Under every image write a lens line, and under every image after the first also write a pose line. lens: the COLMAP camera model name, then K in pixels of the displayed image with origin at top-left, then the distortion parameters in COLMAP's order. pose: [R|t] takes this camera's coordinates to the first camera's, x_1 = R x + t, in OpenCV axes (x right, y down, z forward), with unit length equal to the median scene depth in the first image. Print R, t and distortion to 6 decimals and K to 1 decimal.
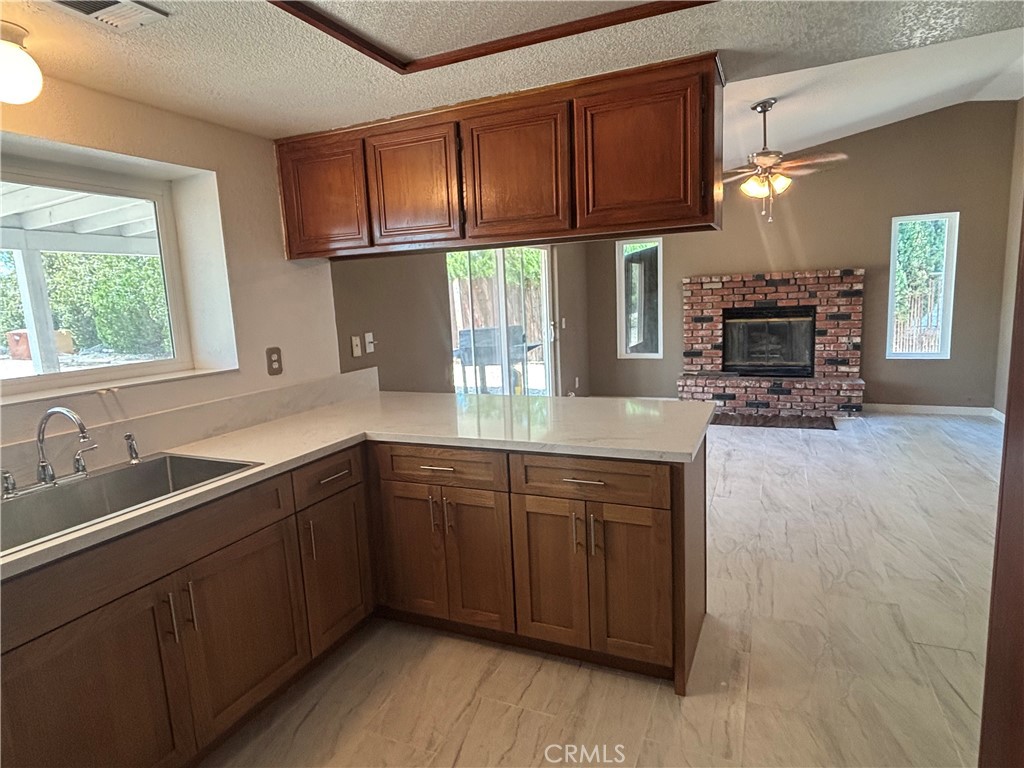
lens RADIAL K [[586.4, 0, 512.0], [0, 586.4, 384.0], [0, 0, 1]] dist [-0.000376, -0.000160]
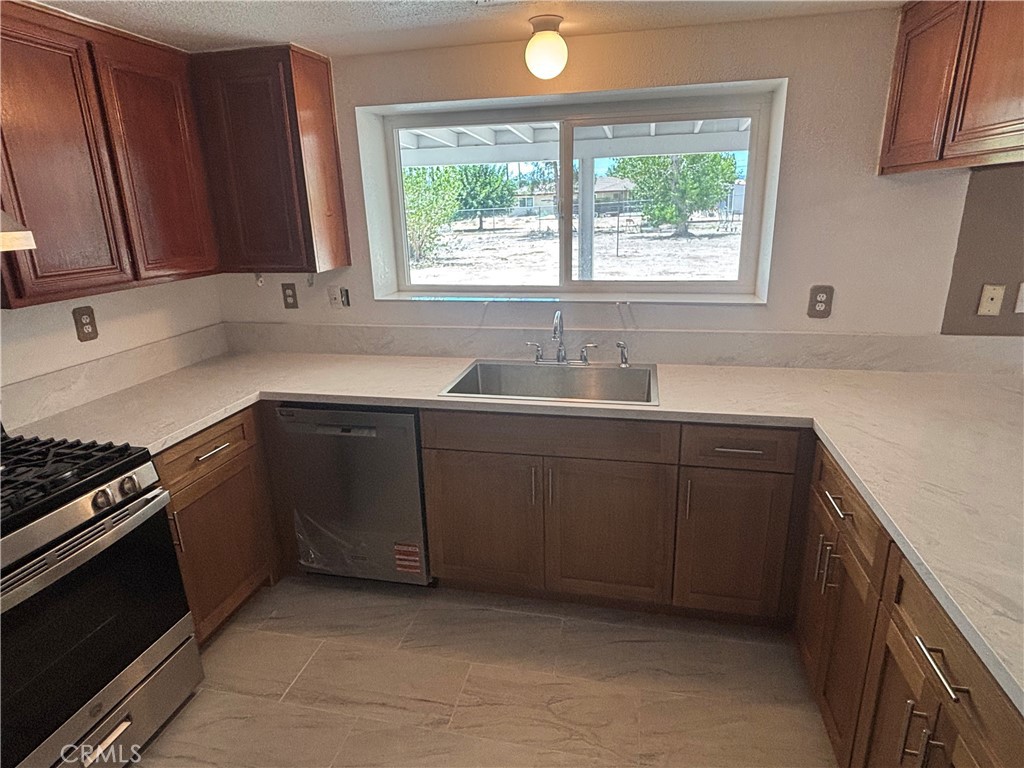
lens RADIAL K [[581.5, 0, 509.5], [0, 581.5, 381.7], [0, 0, 1]] dist [0.024524, -0.030939]
pose [[0.195655, 0.325523, -0.925070, 0.144701], [-0.126860, 0.943777, 0.305274, -0.057993], [0.972433, 0.057626, 0.225951, 0.167644]]
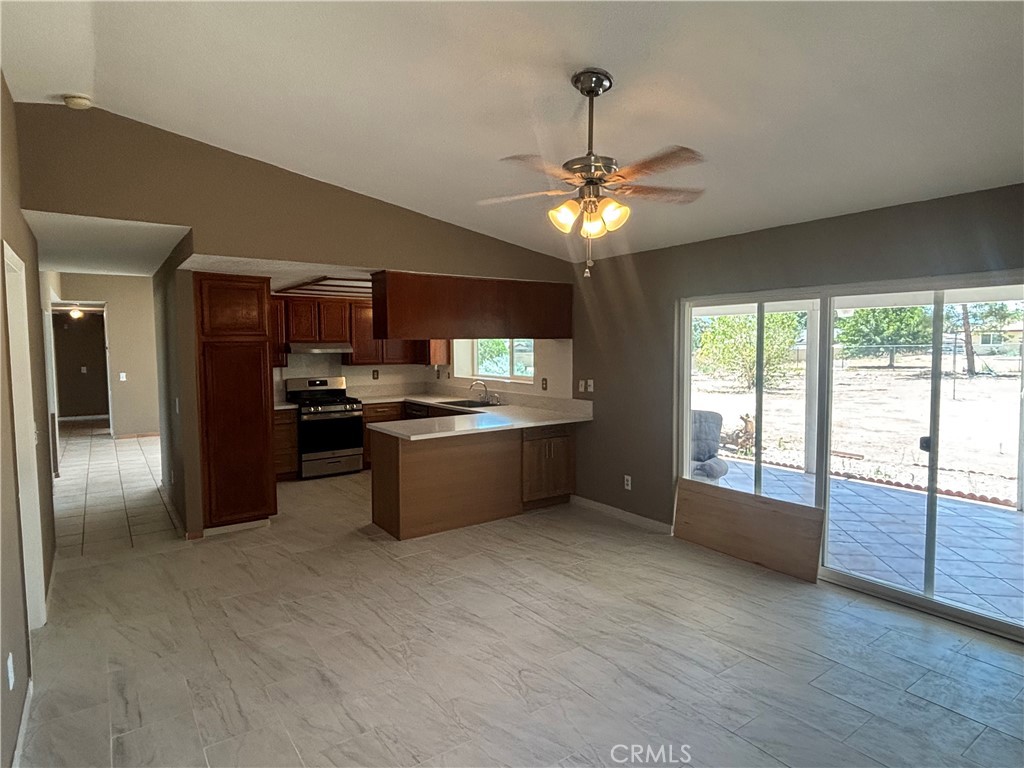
lens RADIAL K [[581.5, 0, 509.5], [0, 581.5, 381.7], [0, 0, 1]] dist [0.024524, -0.030939]
pose [[-0.509046, 0.106356, -0.854143, 0.690601], [-0.099427, 0.978428, 0.181087, -0.193429], [0.854978, 0.177107, -0.487490, 0.871870]]
